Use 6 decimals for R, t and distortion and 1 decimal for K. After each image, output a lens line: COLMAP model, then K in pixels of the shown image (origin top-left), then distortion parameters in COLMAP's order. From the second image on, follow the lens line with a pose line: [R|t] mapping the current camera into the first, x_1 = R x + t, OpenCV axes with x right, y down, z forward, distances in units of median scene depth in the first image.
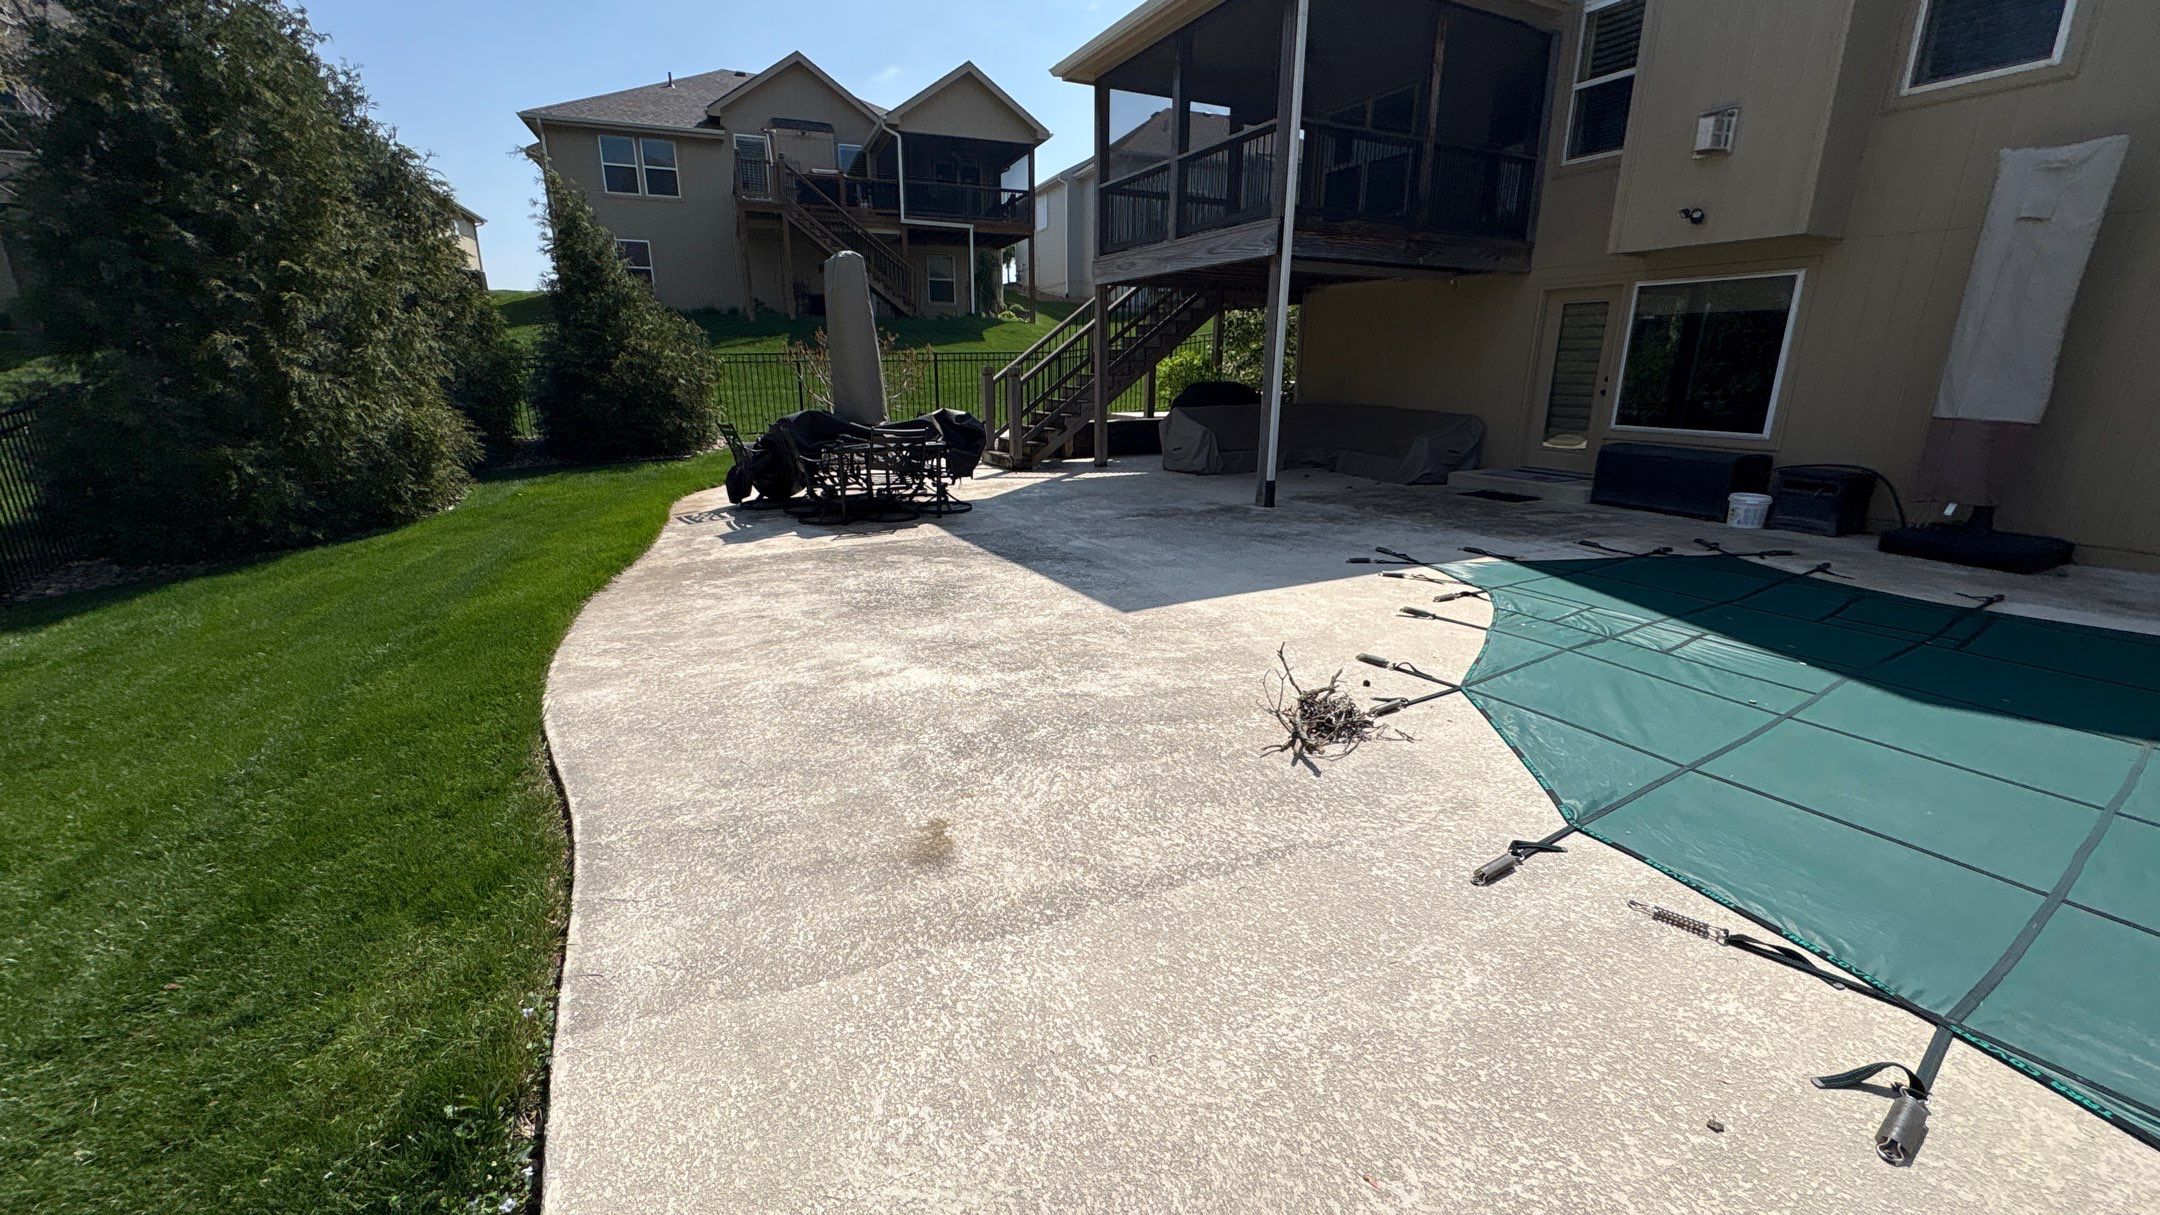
lens RADIAL K [[859.2, 0, 1083.7], [0, 859.2, 596.8], [0, 0, 1]] dist [0.001185, -0.000318]
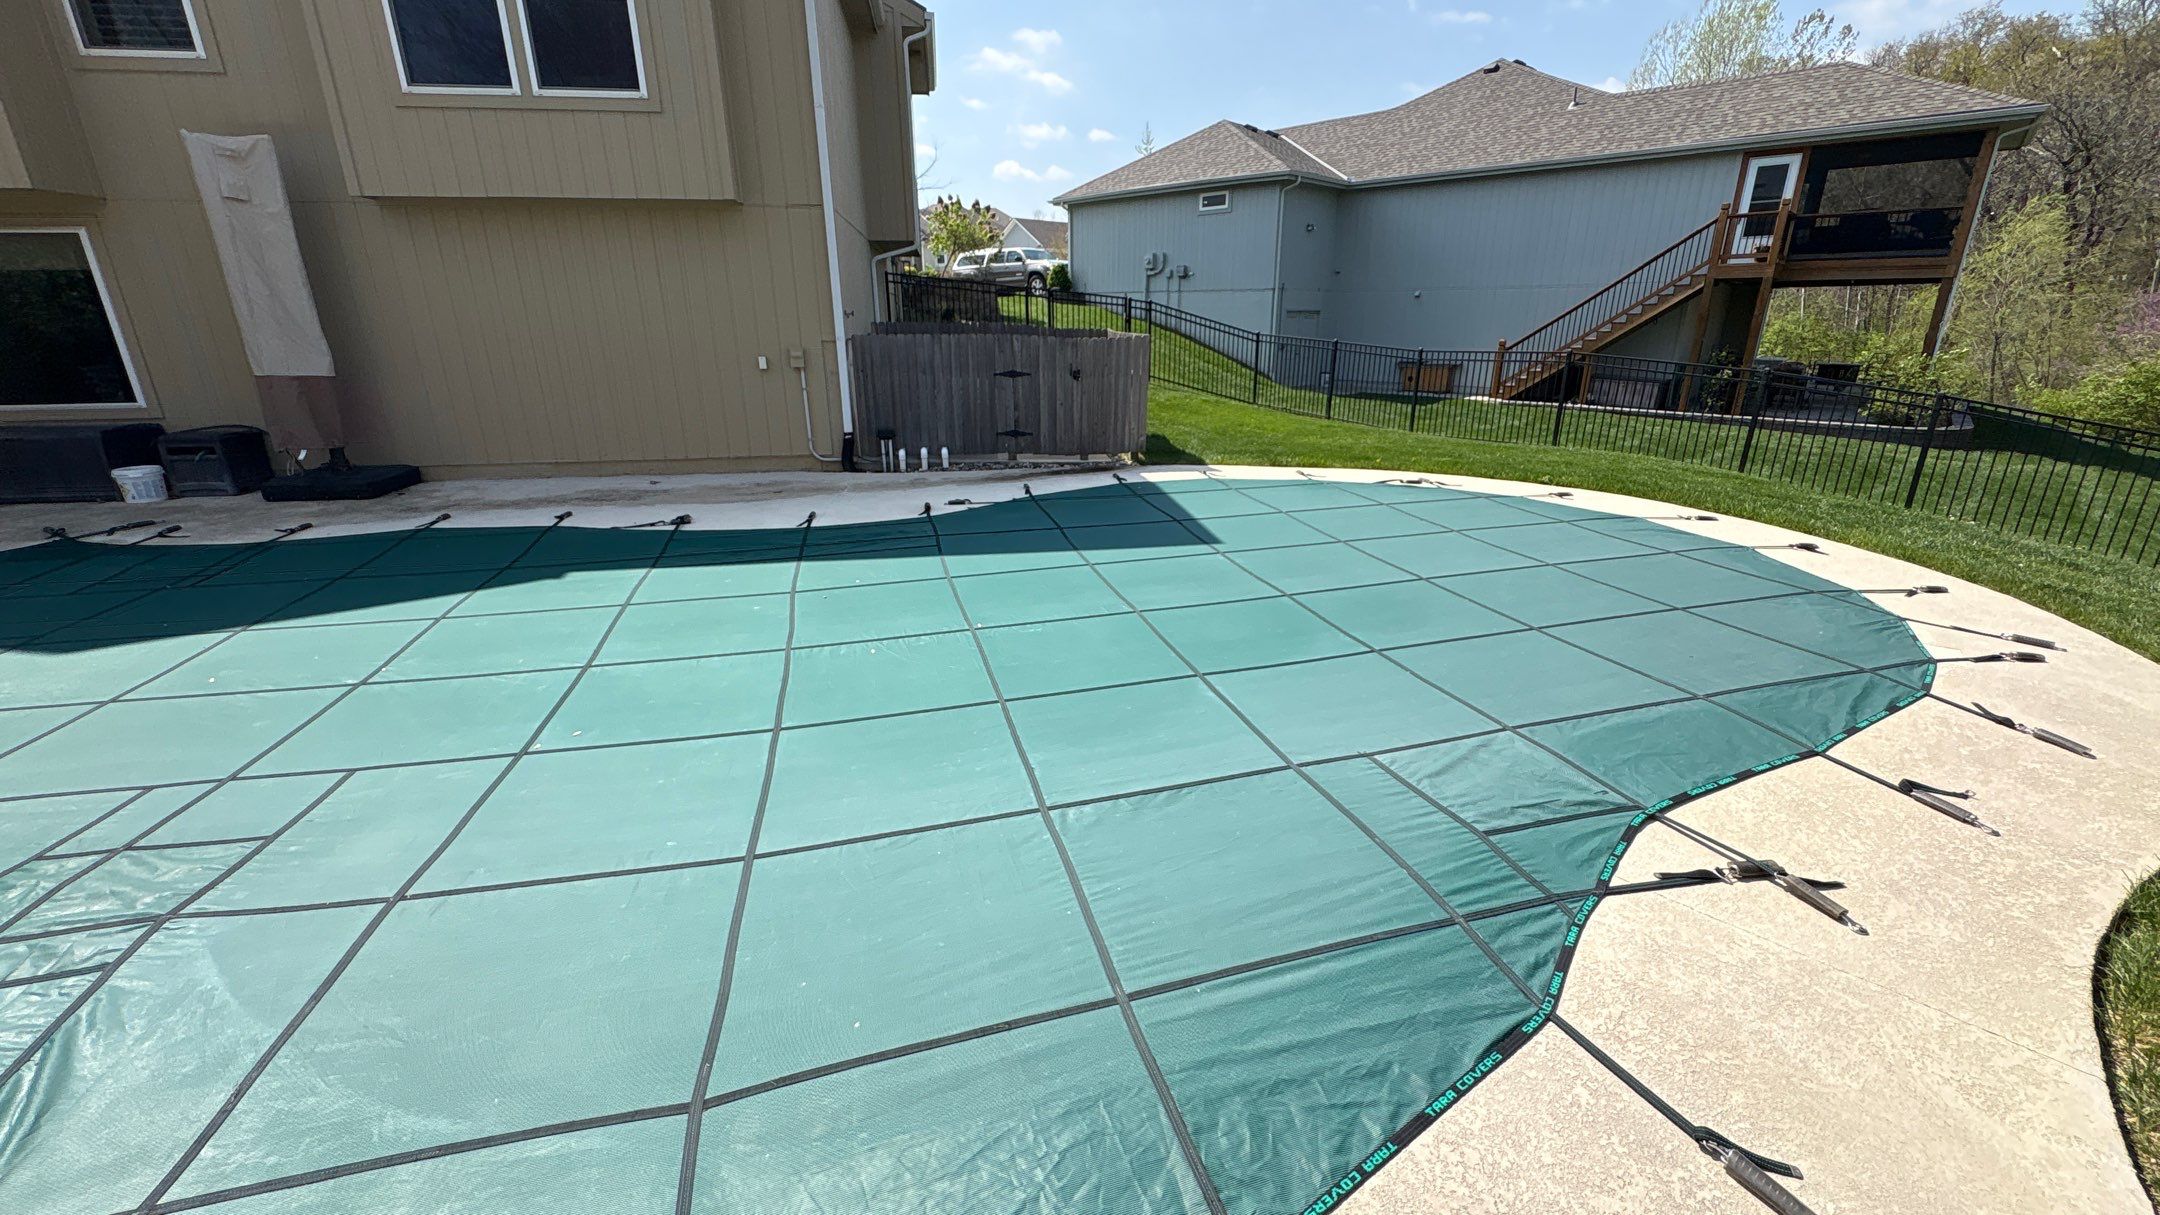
lens RADIAL K [[859.2, 0, 1080.4], [0, 859.2, 609.3], [0, 0, 1]] dist [0.001185, -0.000318]
pose [[0.329305, -0.314976, 0.890140, 0.203446], [0.256501, 0.937111, 0.236705, 0.067615], [-0.908716, 0.150374, 0.389387, -0.287252]]
